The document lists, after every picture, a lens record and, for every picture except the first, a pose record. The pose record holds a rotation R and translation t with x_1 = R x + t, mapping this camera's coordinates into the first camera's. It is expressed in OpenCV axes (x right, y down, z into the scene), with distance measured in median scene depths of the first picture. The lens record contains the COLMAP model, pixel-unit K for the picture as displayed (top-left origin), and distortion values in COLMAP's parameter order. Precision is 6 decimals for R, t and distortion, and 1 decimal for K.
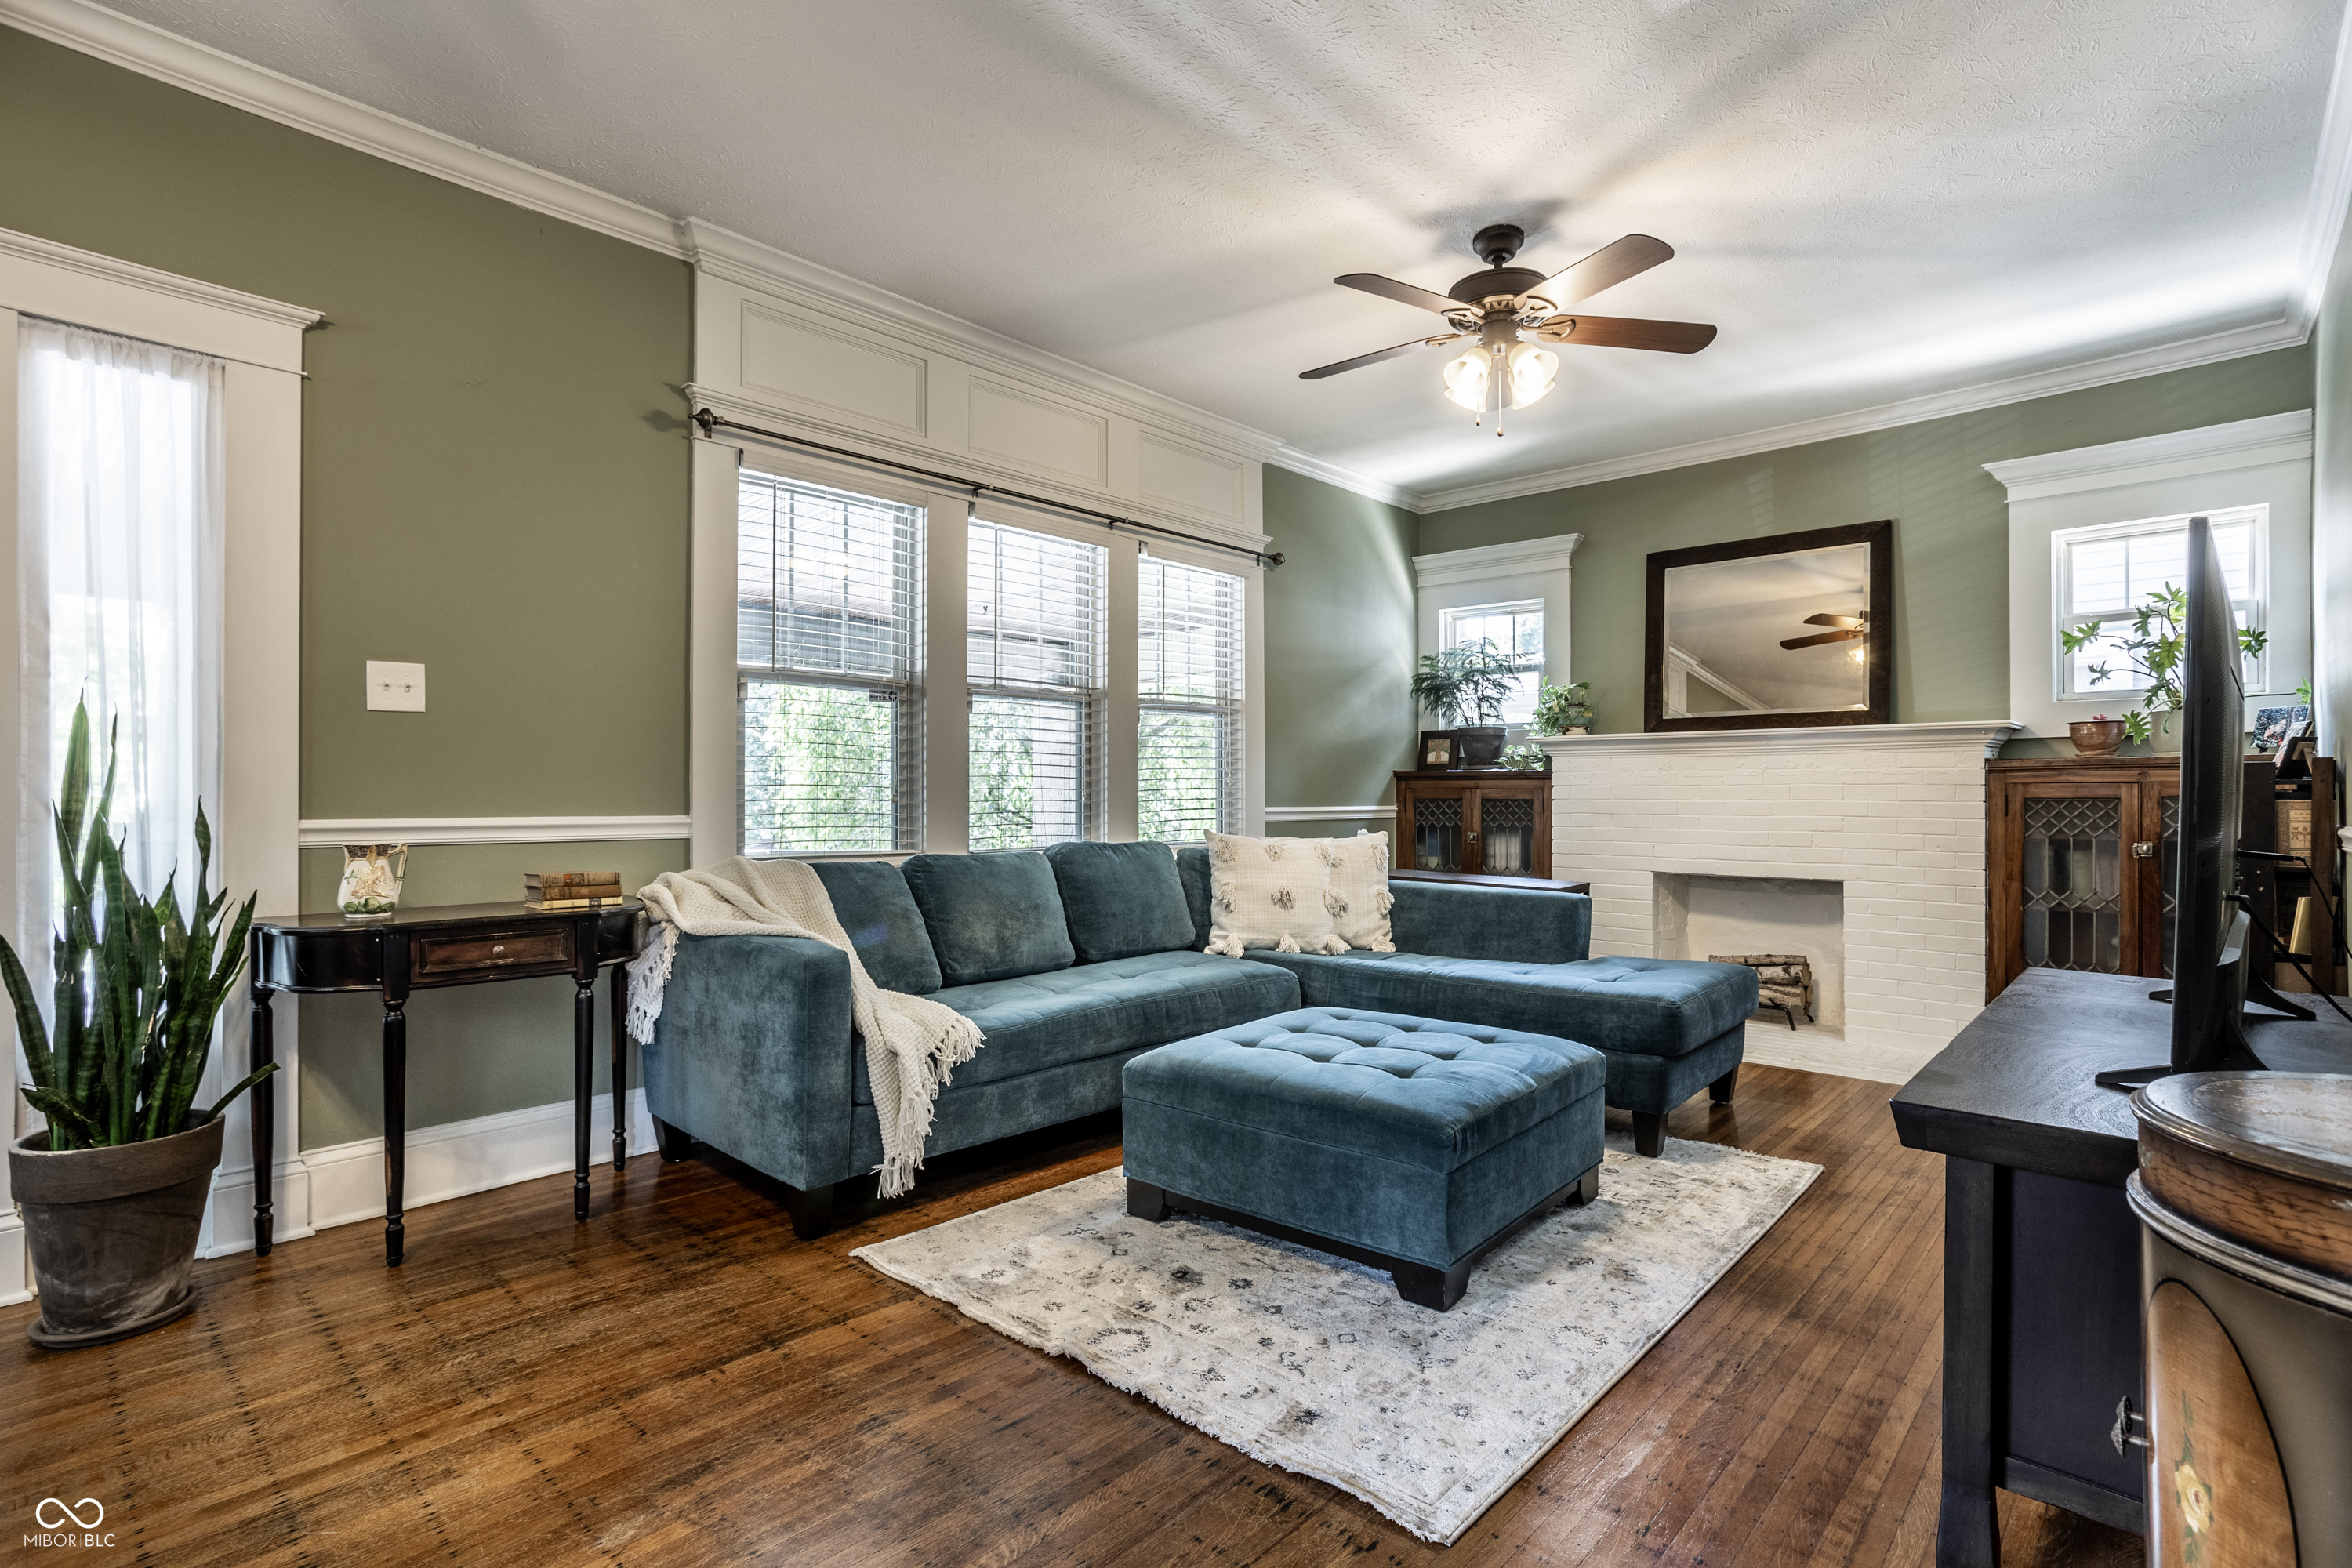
lens RADIAL K [[1139.8, 0, 1176.0], [0, 1139.8, 784.0], [0, 0, 1]] dist [-0.050522, 0.027982]
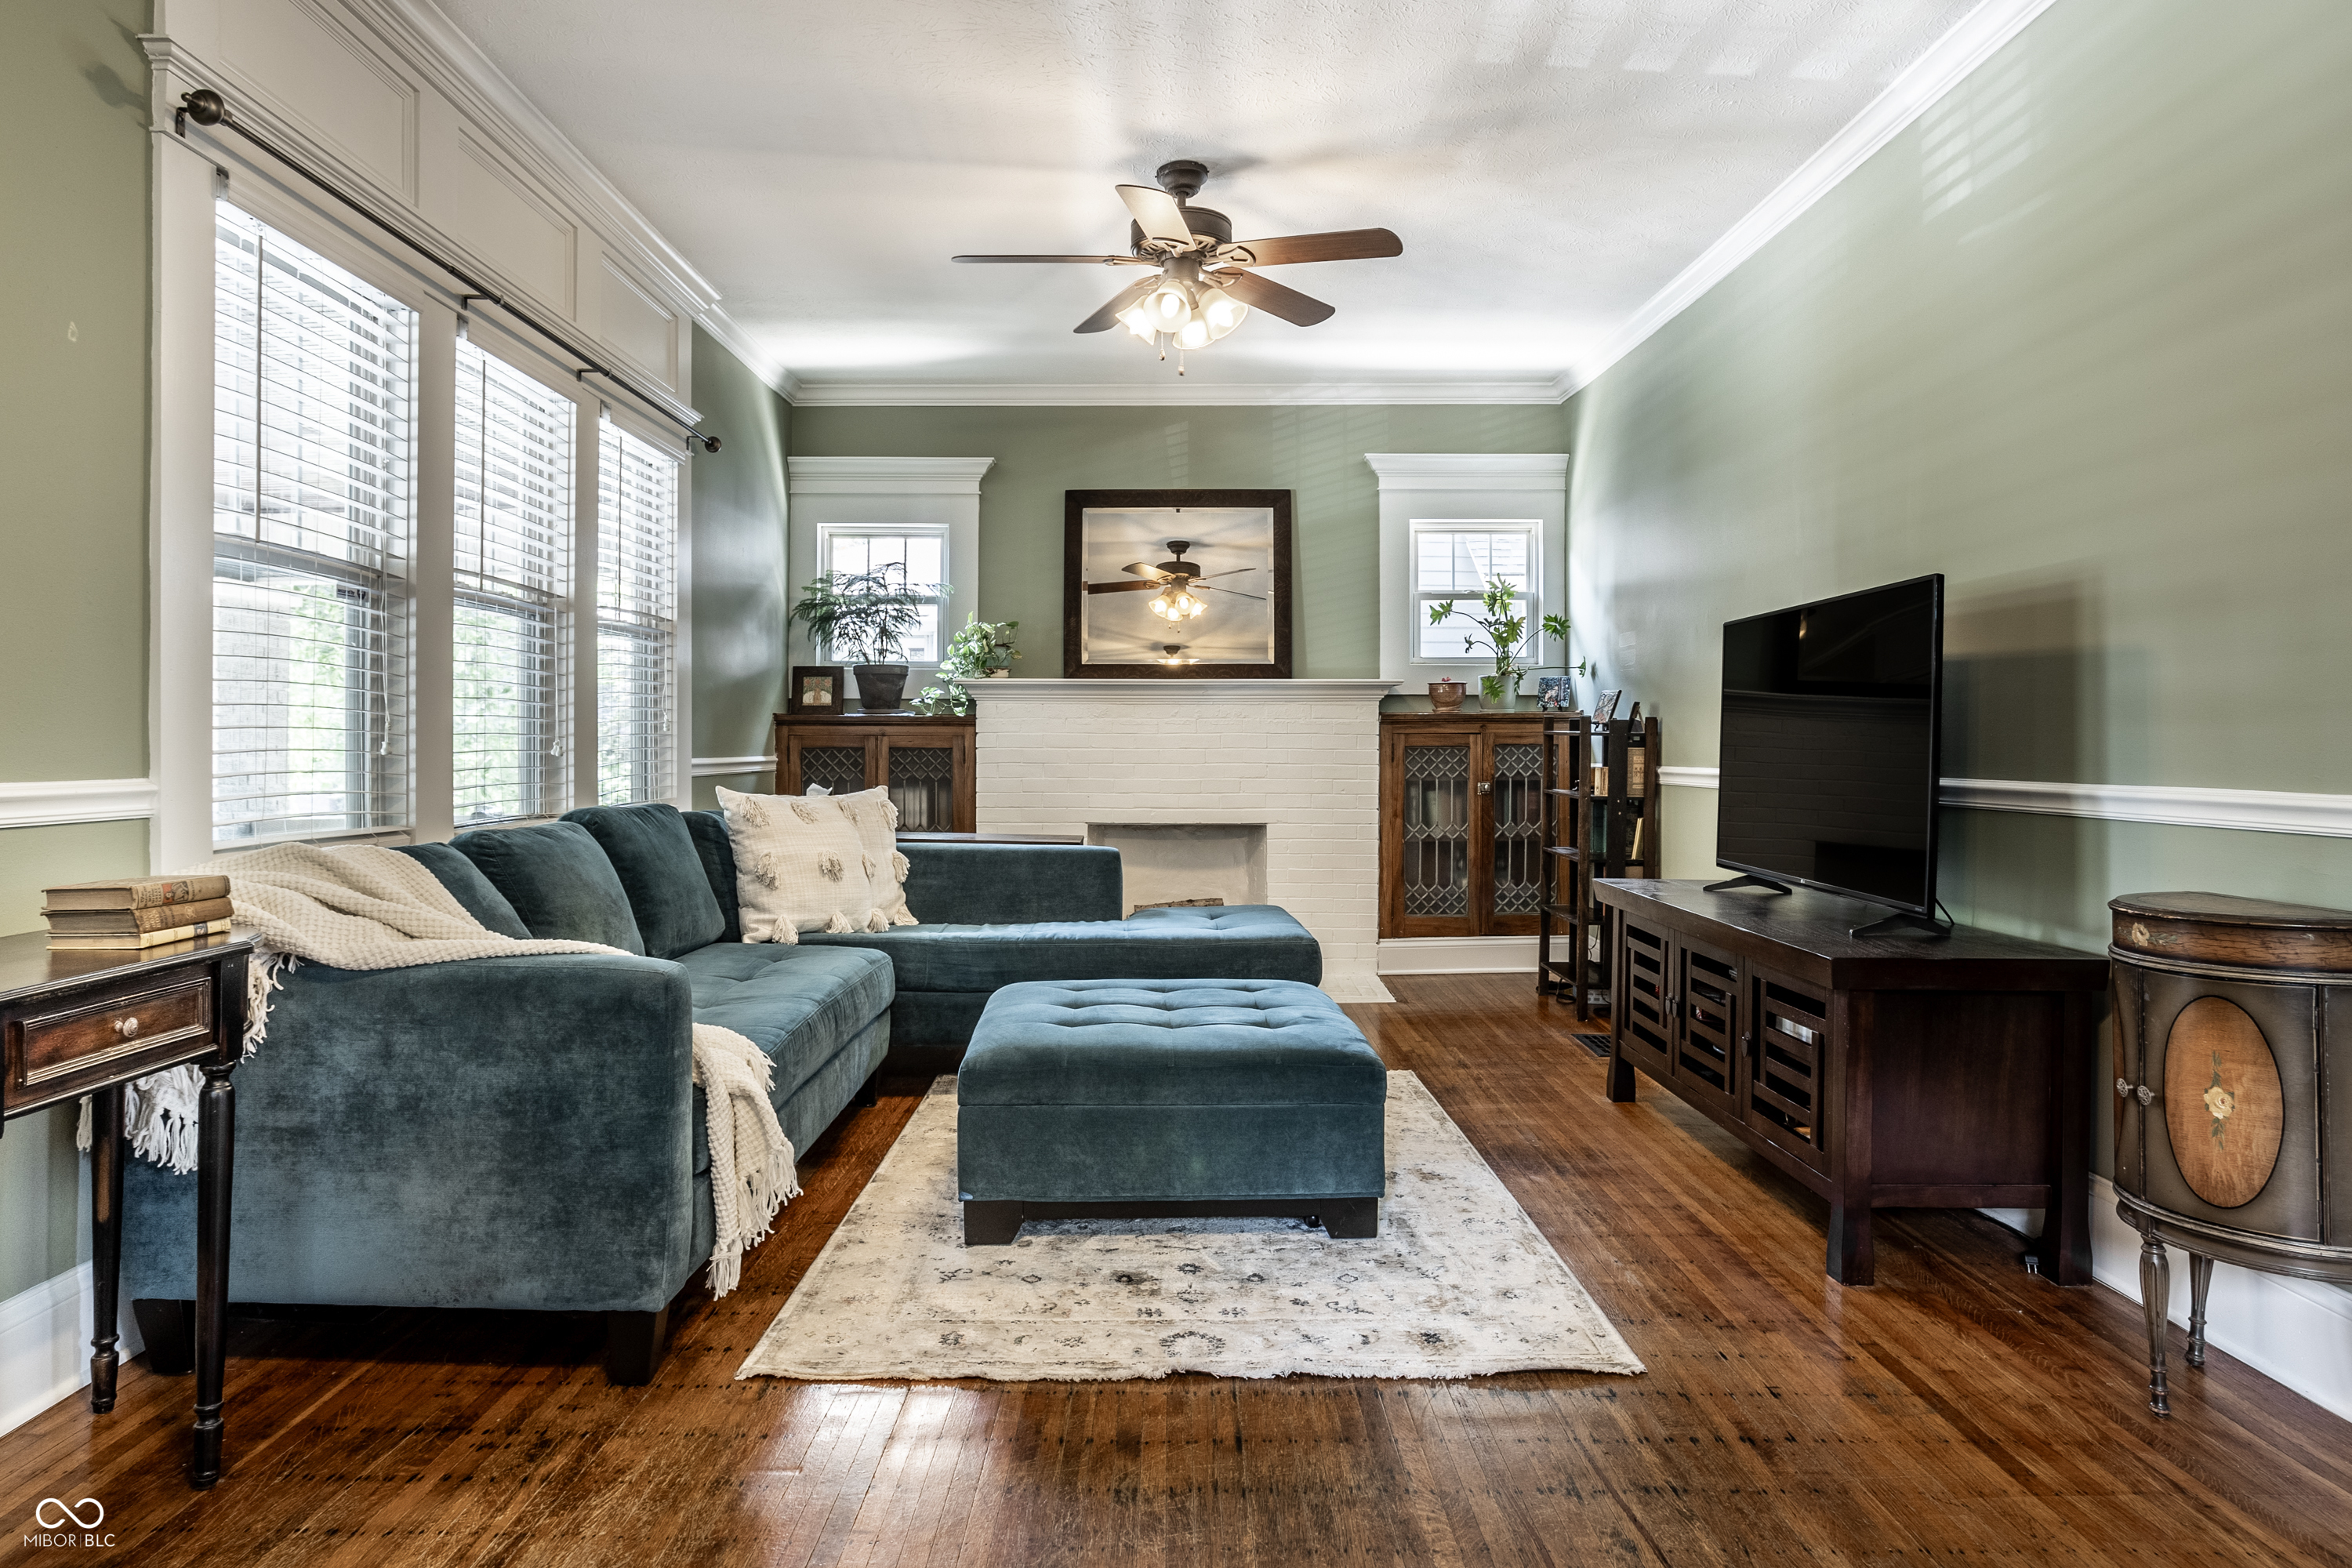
lens RADIAL K [[1400.2, 0, 1172.4], [0, 1400.2, 726.7], [0, 0, 1]] dist [-0.050857, 0.034696]
pose [[0.732215, 0.008385, 0.681022, -0.586100], [-0.007435, 0.999963, -0.004318, 0.000532], [-0.681033, -0.001901, 0.732250, 0.136005]]
